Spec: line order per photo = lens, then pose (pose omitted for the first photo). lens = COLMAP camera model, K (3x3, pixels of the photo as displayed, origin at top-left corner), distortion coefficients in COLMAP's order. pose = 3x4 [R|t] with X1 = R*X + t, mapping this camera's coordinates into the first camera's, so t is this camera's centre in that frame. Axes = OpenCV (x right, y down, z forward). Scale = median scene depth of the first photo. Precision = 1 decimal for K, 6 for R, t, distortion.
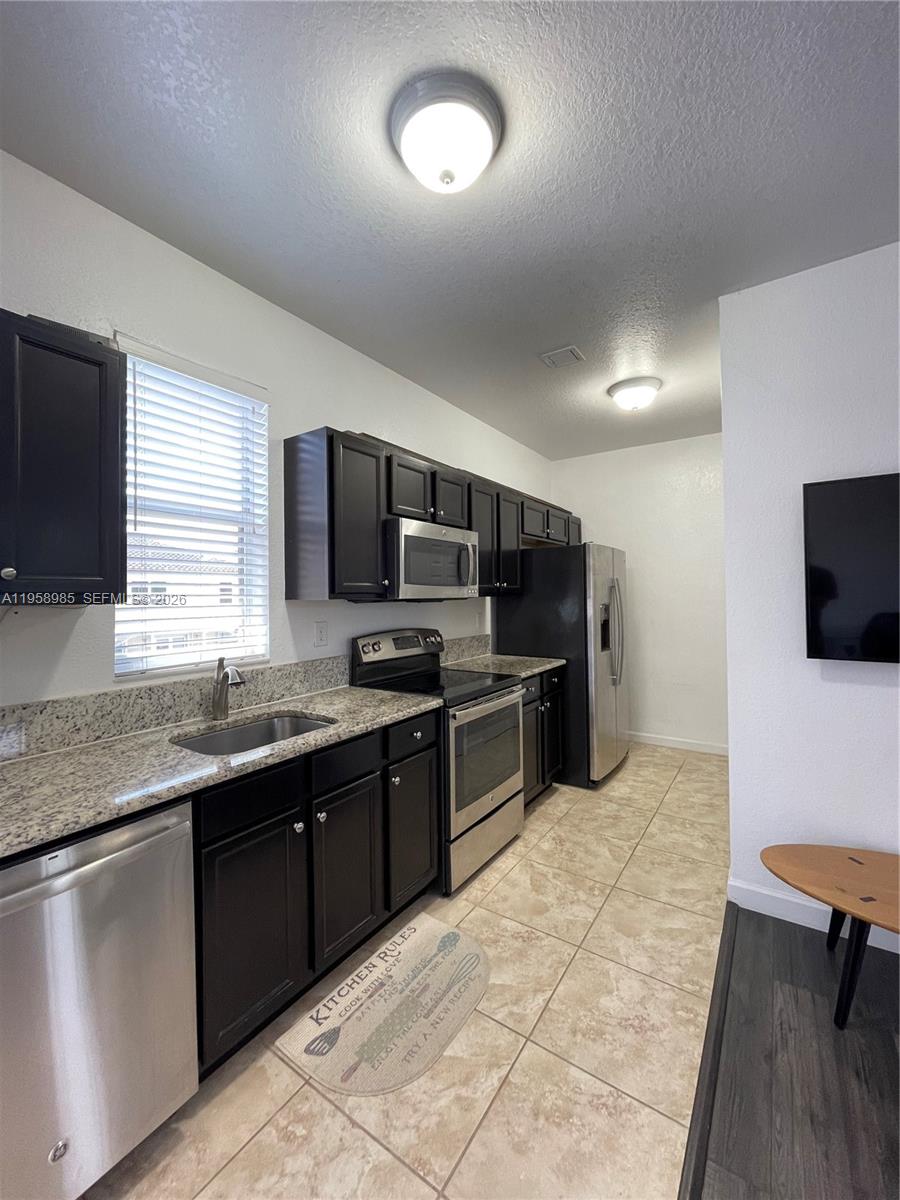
lens RADIAL K [[481.4, 0, 446.7], [0, 481.4, 588.7], [0, 0, 1]] dist [0.005976, -0.004320]
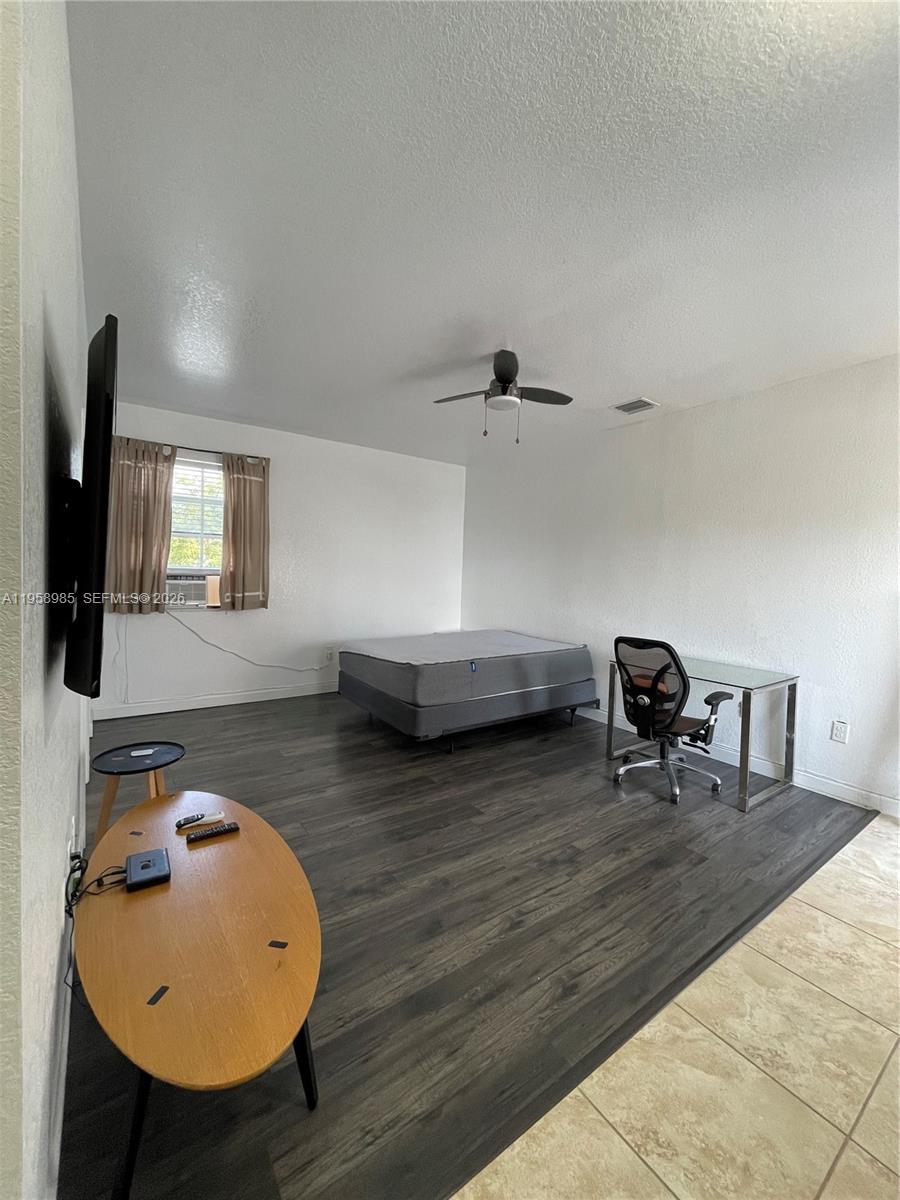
lens RADIAL K [[481.4, 0, 446.7], [0, 481.4, 588.7], [0, 0, 1]] dist [0.005976, -0.004320]
pose [[-0.938068, -0.027554, 0.345353, 0.358281], [-0.020820, 0.999514, 0.023192, 0.032457], [-0.345824, 0.014565, -0.938186, 1.675219]]
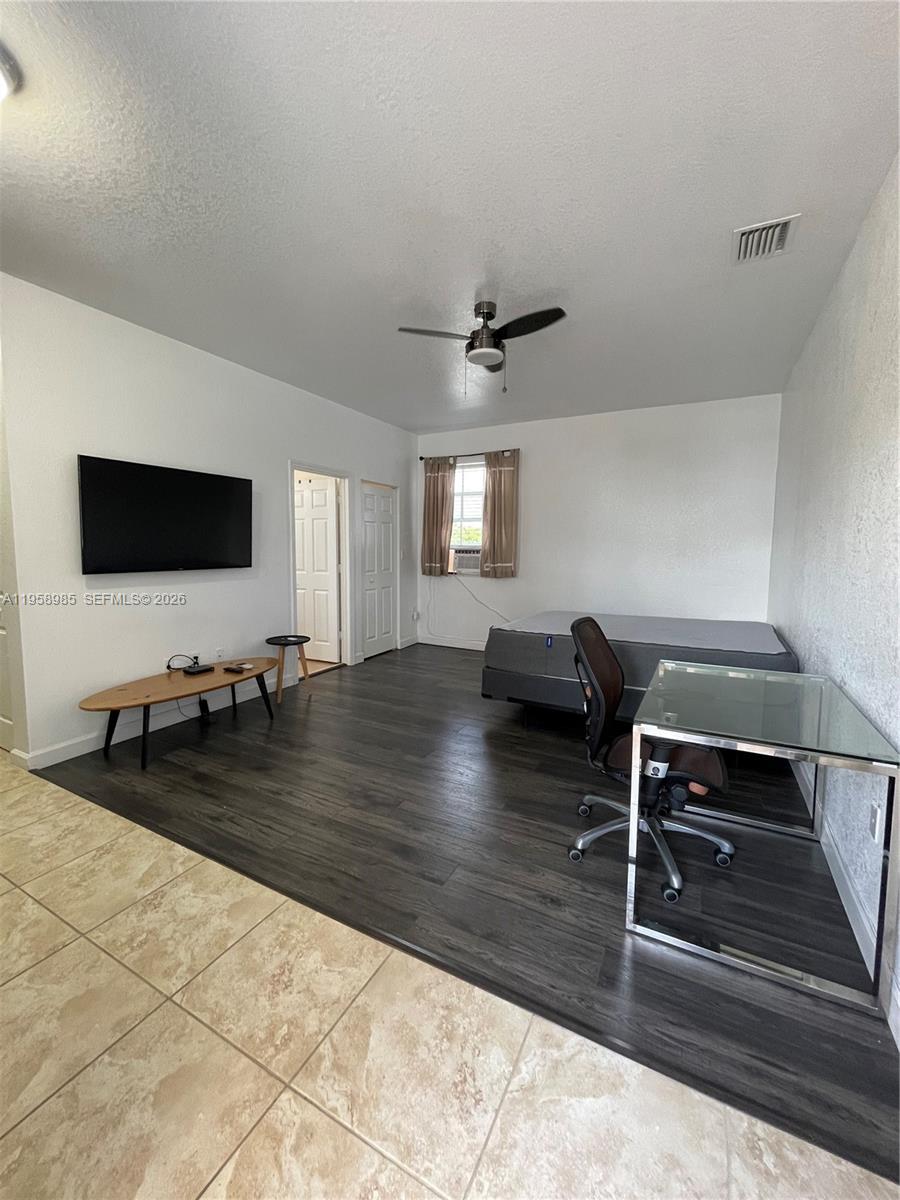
lens RADIAL K [[481.4, 0, 446.7], [0, 481.4, 588.7], [0, 0, 1]] dist [0.005976, -0.004320]
pose [[-0.111830, -0.076587, 0.990772, -1.089517], [-0.014631, 0.997045, 0.075420, 0.073616], [-0.993620, -0.006062, -0.112620, 0.064553]]
